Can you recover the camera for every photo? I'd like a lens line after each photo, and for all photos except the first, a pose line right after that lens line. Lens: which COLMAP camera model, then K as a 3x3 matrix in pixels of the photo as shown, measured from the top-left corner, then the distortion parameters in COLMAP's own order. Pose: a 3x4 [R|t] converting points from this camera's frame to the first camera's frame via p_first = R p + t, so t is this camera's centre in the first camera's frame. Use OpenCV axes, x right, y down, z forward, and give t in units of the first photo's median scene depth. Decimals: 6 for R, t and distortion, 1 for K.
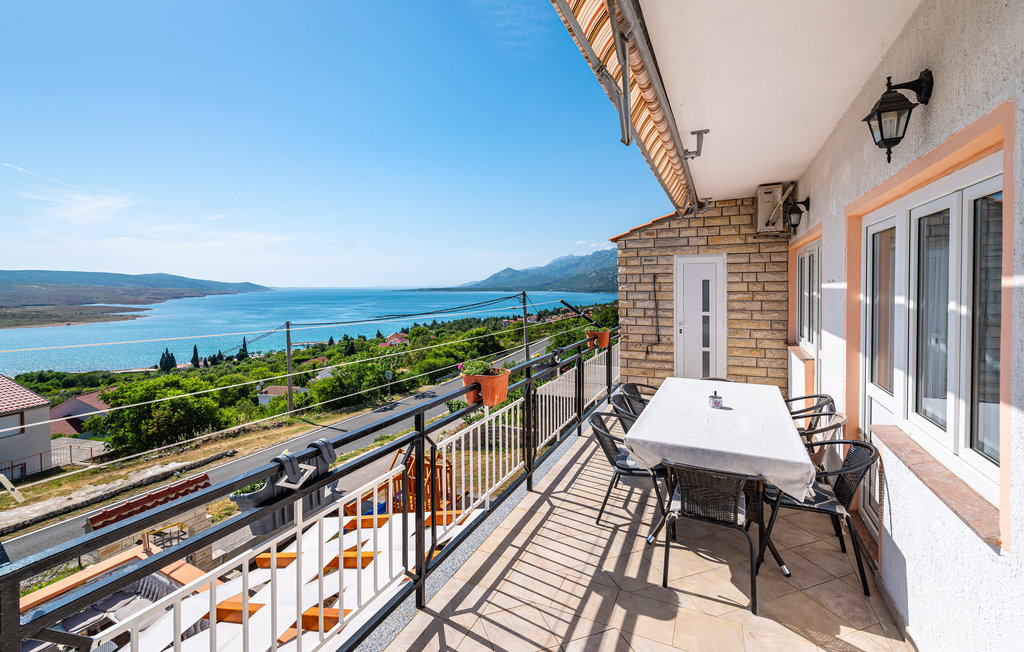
lens RADIAL K [[441.1, 0, 507.9], [0, 441.1, 299.9], [0, 0, 1]] dist [-0.000666, 0.000086]
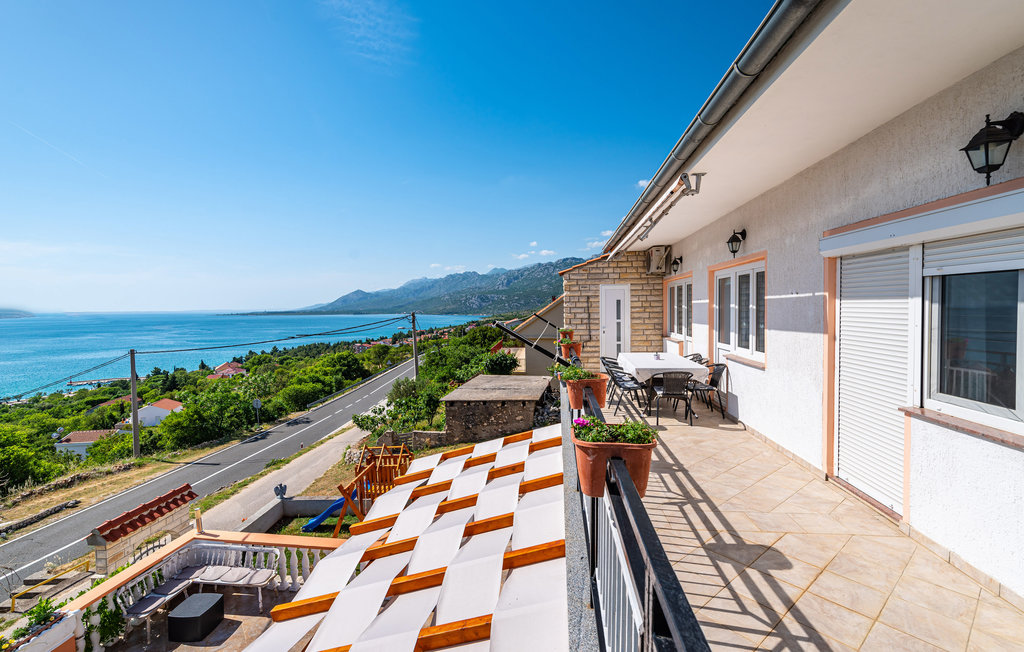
lens RADIAL K [[433.5, 0, 512.0], [0, 433.5, 326.0], [0, 0, 1]] dist [0.002002, 0.000355]
pose [[0.942238, -0.019416, 0.334382, -0.097576], [0.016419, 0.999796, 0.011787, 0.005496], [-0.334543, -0.005615, 0.942364, -0.080102]]
